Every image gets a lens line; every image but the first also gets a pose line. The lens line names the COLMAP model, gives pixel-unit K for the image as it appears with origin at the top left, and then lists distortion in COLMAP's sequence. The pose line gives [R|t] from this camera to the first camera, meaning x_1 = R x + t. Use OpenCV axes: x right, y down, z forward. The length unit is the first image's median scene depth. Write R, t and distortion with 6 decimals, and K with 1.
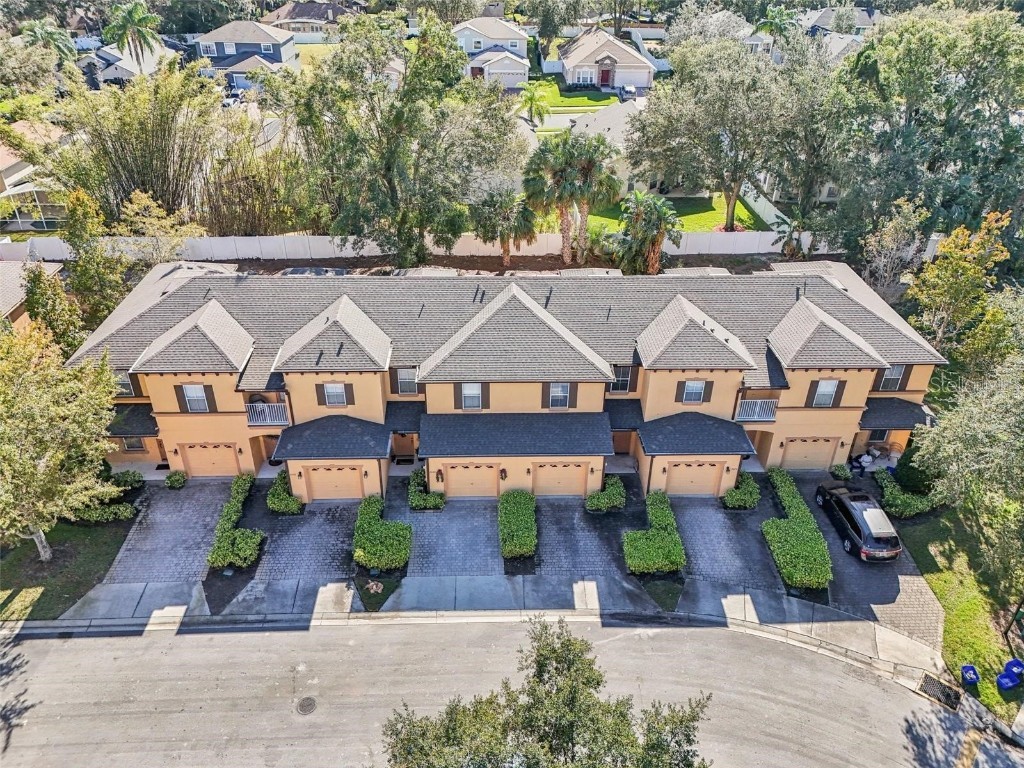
lens RADIAL K [[769.8, 0, 514.7], [0, 769.8, 380.6], [0, 0, 1]] dist [0.040918, -0.015415]
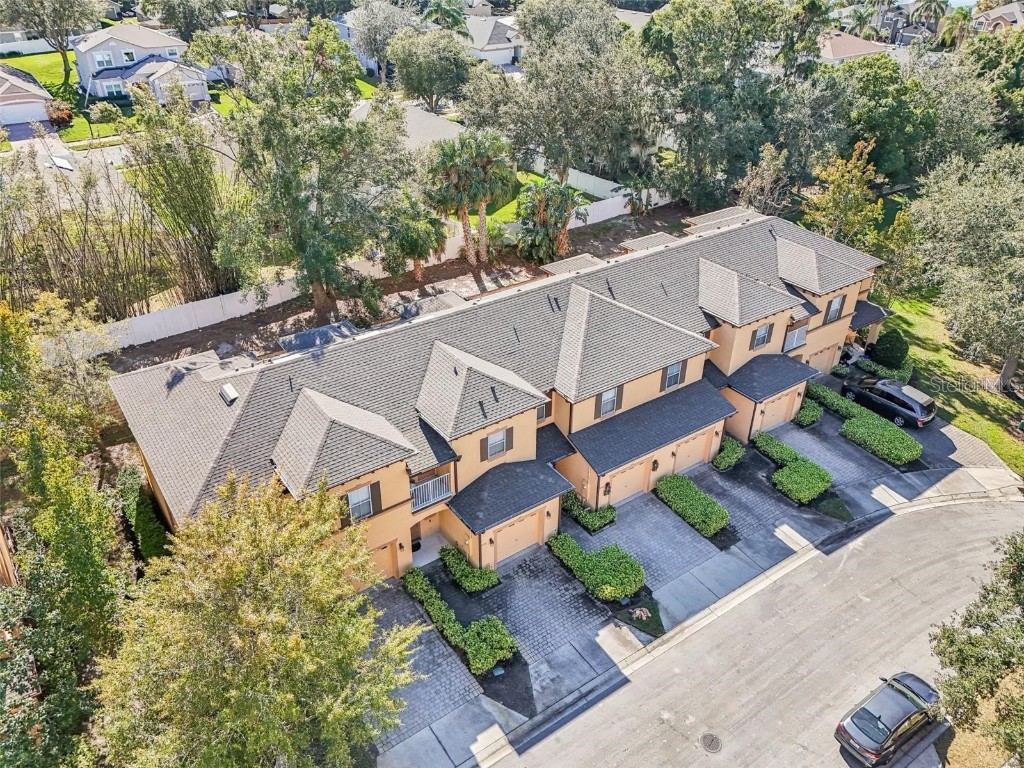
lens RADIAL K [[769.8, 0, 513.4], [0, 769.8, 386.4], [0, 0, 1]] dist [0.040918, -0.015415]
pose [[0.838005, -0.295741, 0.458569, -0.636503], [0.288395, 0.953469, 0.087890, -0.125720], [-0.463224, 0.058597, 0.884302, 0.195929]]
